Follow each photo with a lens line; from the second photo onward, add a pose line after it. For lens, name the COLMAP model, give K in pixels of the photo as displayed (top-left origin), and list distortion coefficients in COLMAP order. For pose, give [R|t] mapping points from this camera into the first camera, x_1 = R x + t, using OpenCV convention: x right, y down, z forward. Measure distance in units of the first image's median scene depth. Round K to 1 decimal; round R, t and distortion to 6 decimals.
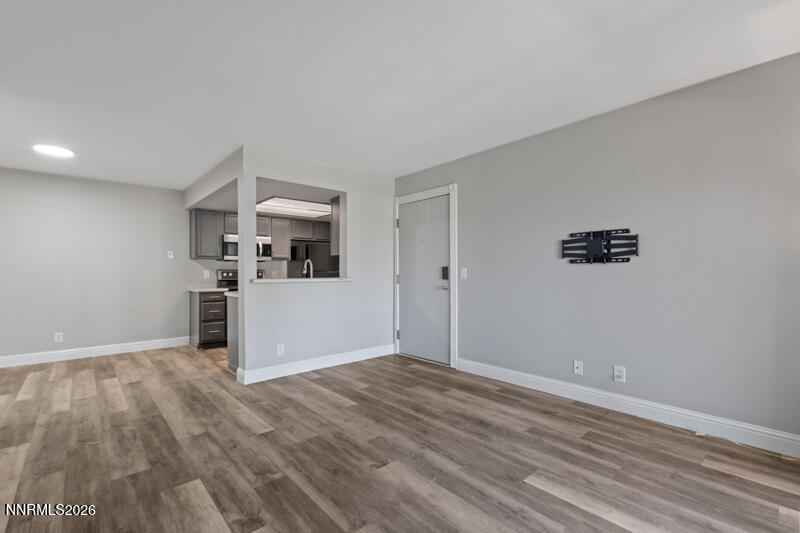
lens RADIAL K [[354.2, 0, 404.9], [0, 354.2, 272.3], [0, 0, 1]] dist [0.004456, -0.001555]
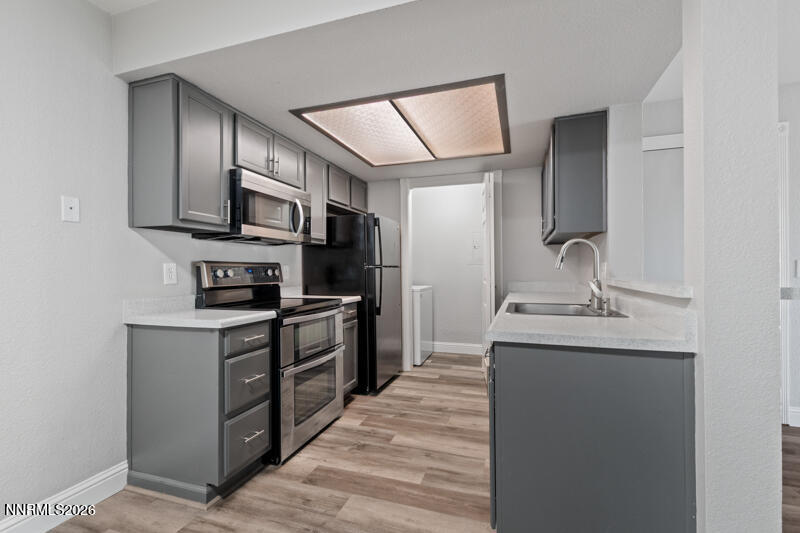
lens RADIAL K [[354.2, 0, 398.4], [0, 354.2, 266.9], [0, 0, 1]] dist [0.004456, -0.001555]
pose [[0.871010, 0.002487, 0.491260, -1.005873], [0.001560, 0.999968, -0.007829, 0.004323], [-0.491264, 0.007586, 0.870978, 1.070494]]
